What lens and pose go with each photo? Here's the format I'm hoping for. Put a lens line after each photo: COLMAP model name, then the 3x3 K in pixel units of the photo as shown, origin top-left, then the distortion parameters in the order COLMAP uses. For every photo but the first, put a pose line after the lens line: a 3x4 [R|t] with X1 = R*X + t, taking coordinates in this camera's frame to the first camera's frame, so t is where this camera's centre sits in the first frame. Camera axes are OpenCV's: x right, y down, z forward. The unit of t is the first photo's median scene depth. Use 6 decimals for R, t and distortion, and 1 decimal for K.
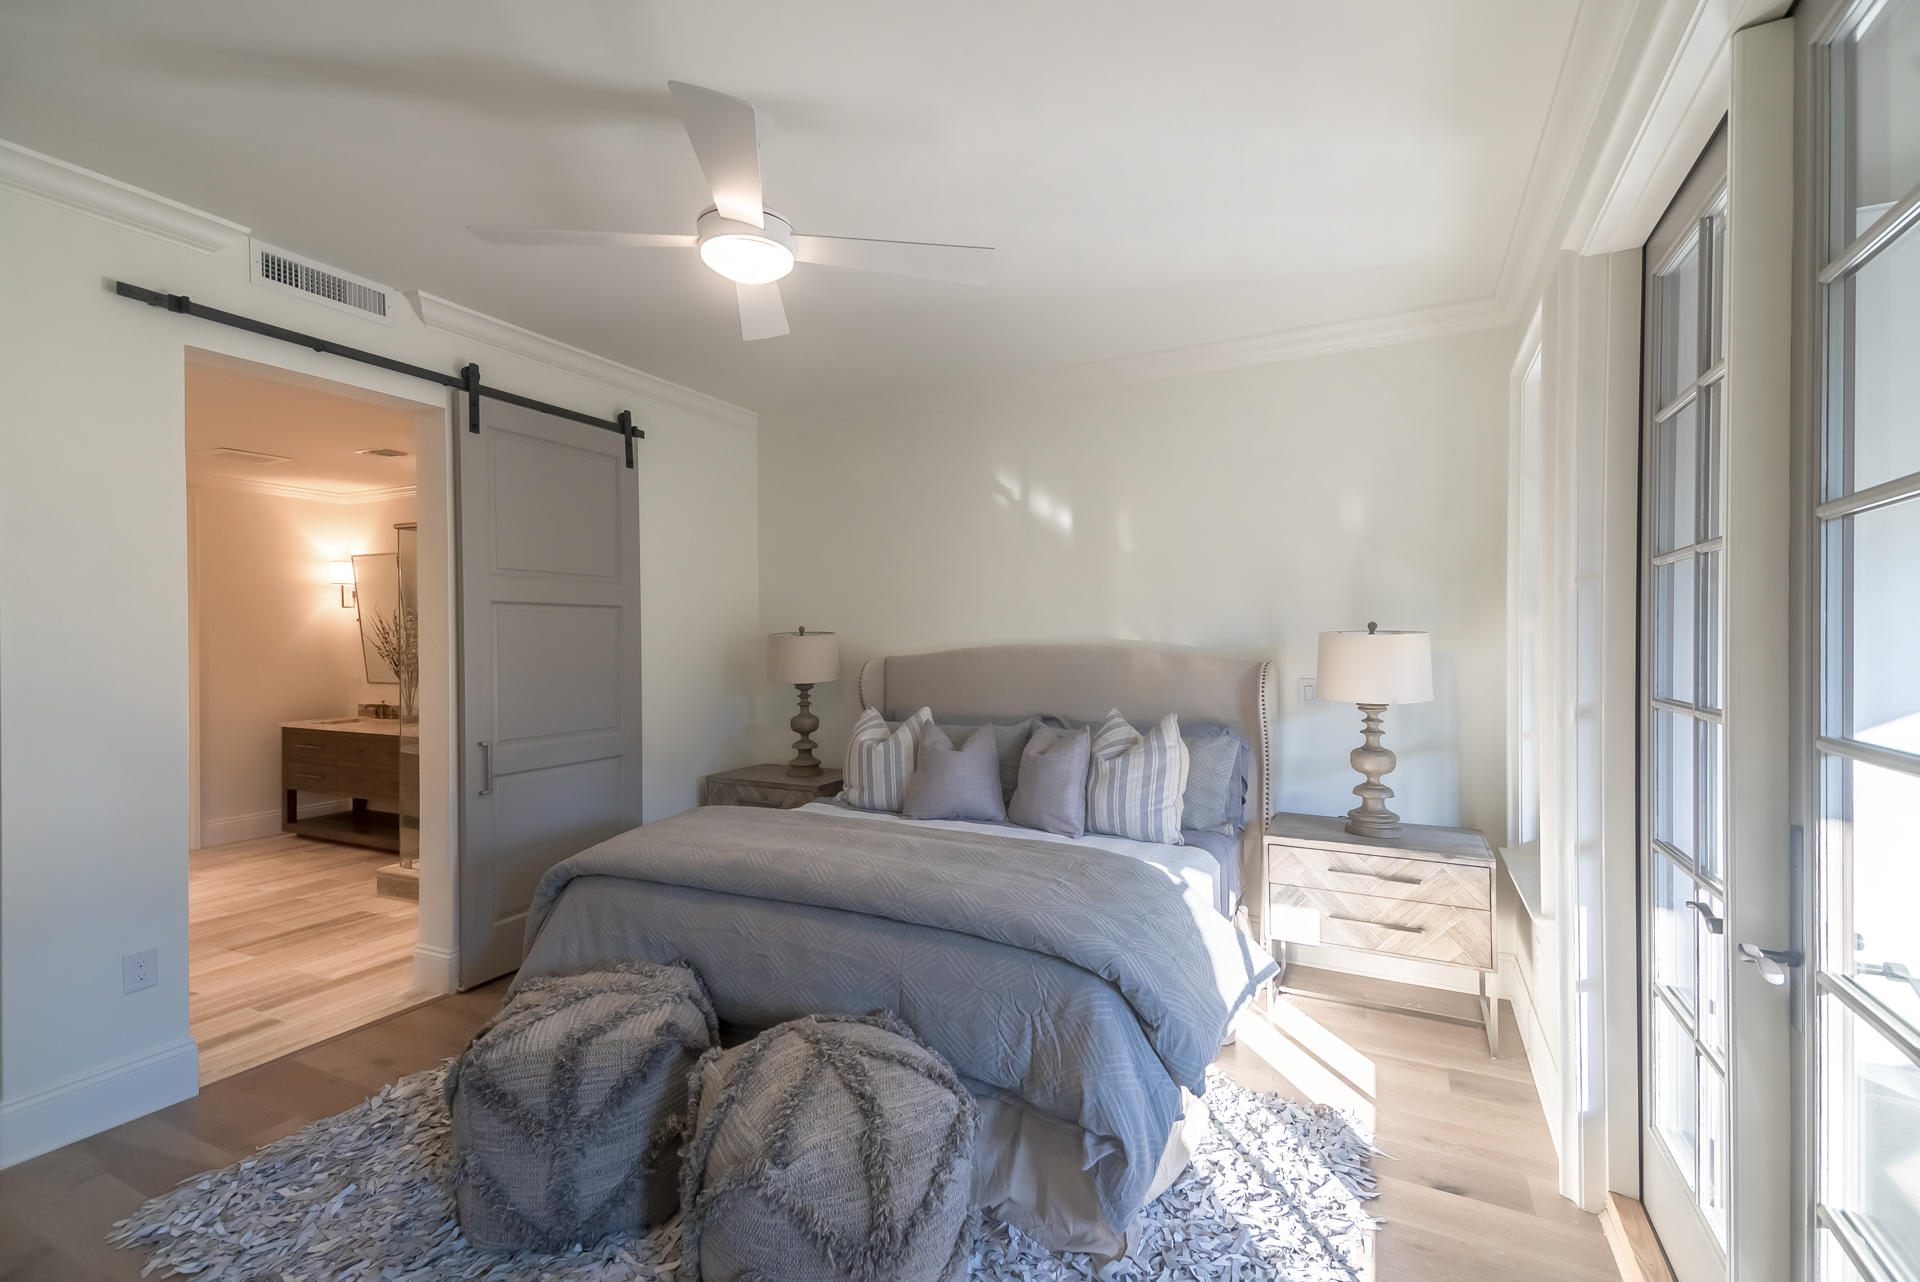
lens RADIAL K [[843.2, 0, 969.7], [0, 843.2, 648.3], [0, 0, 1]] dist [-0.001710, -0.000062]
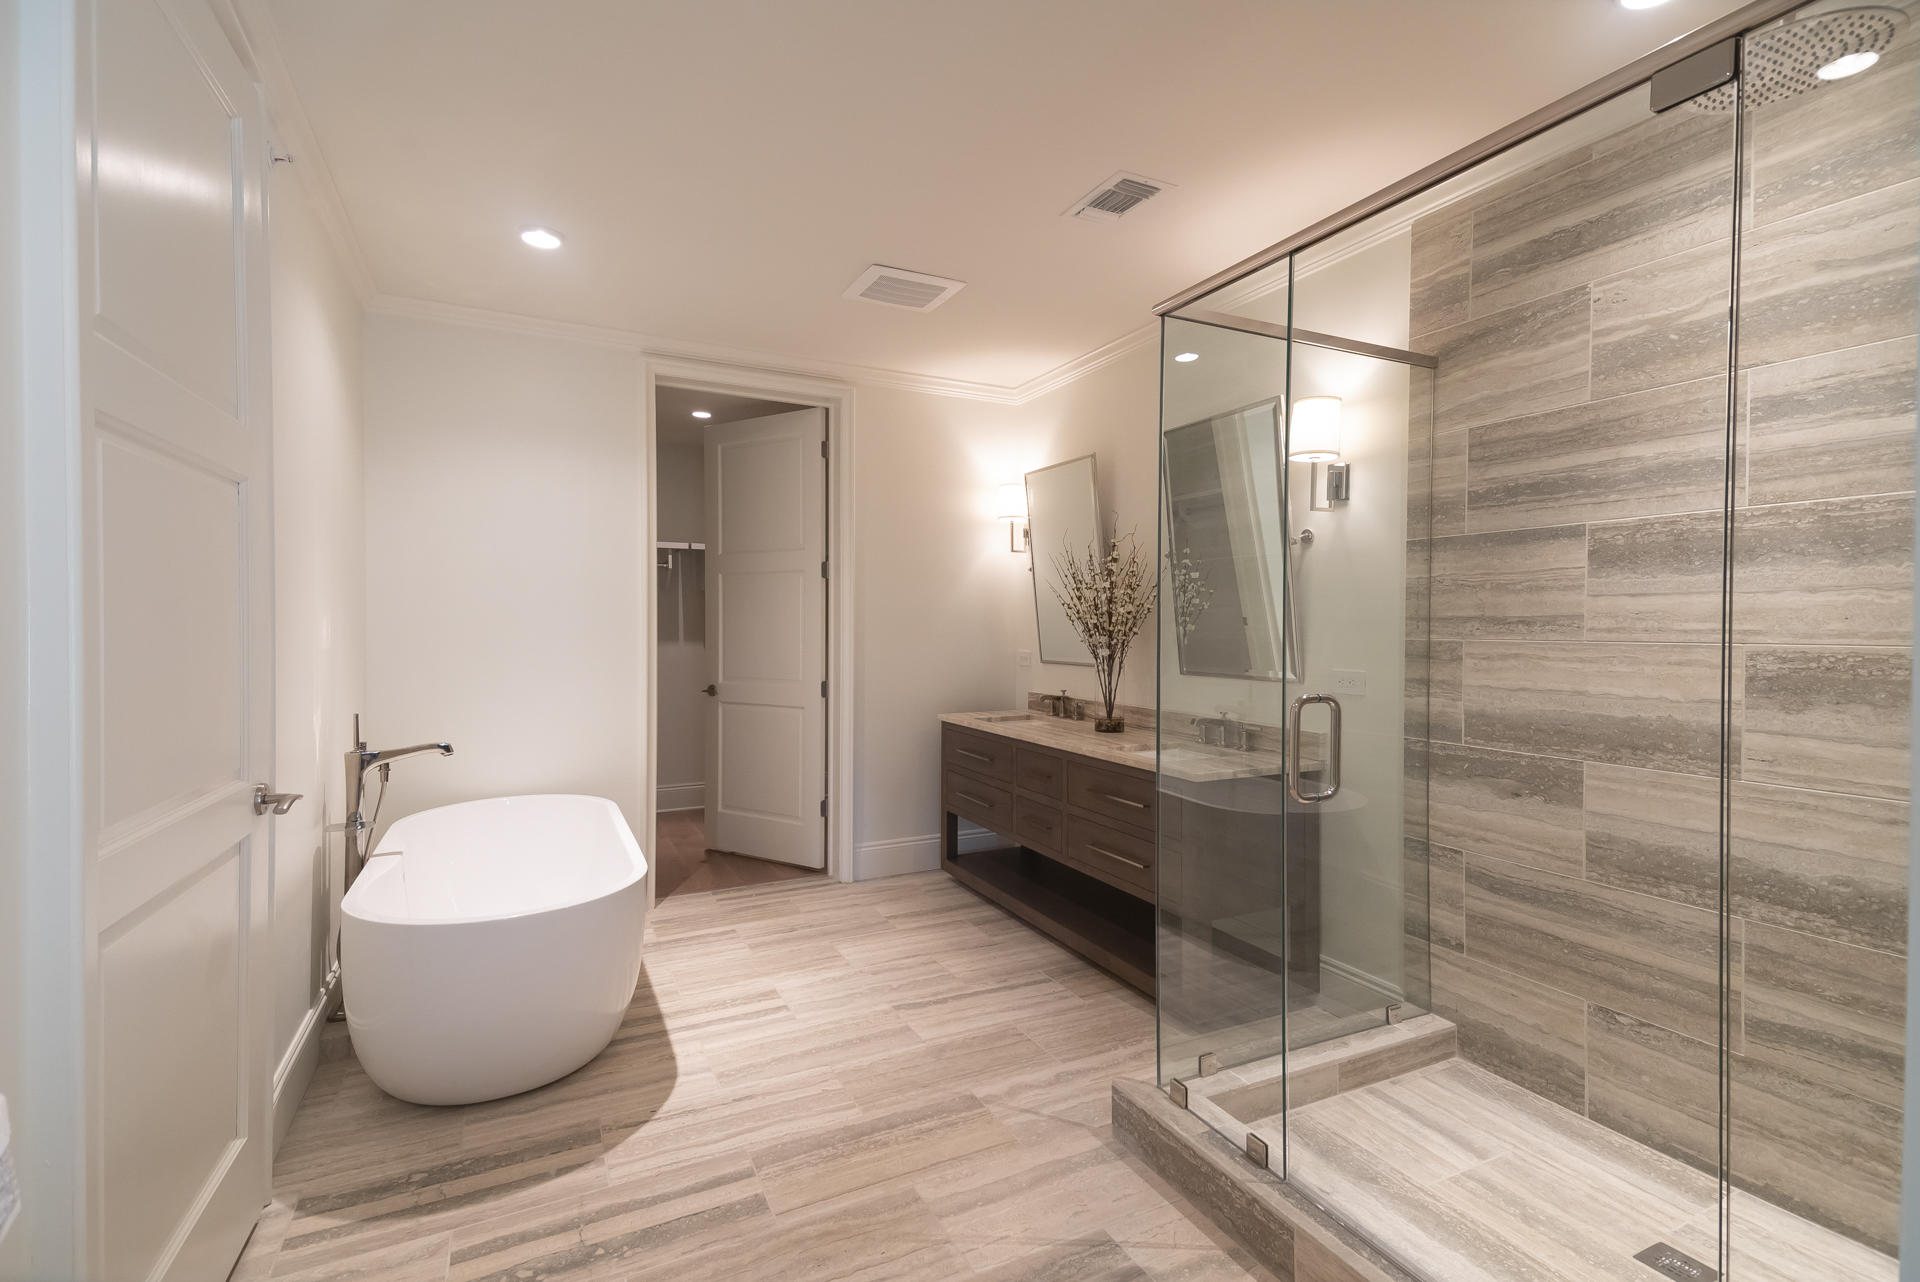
lens RADIAL K [[873.4, 0, 964.9], [0, 873.4, 639.3], [0, 0, 1]] dist [0.026035, 0.000389]
pose [[0.796975, 0.015586, -0.603811, -0.354563], [-0.015419, 0.999866, 0.005459, 0.020368], [0.603816, 0.004959, 0.797108, 0.420521]]
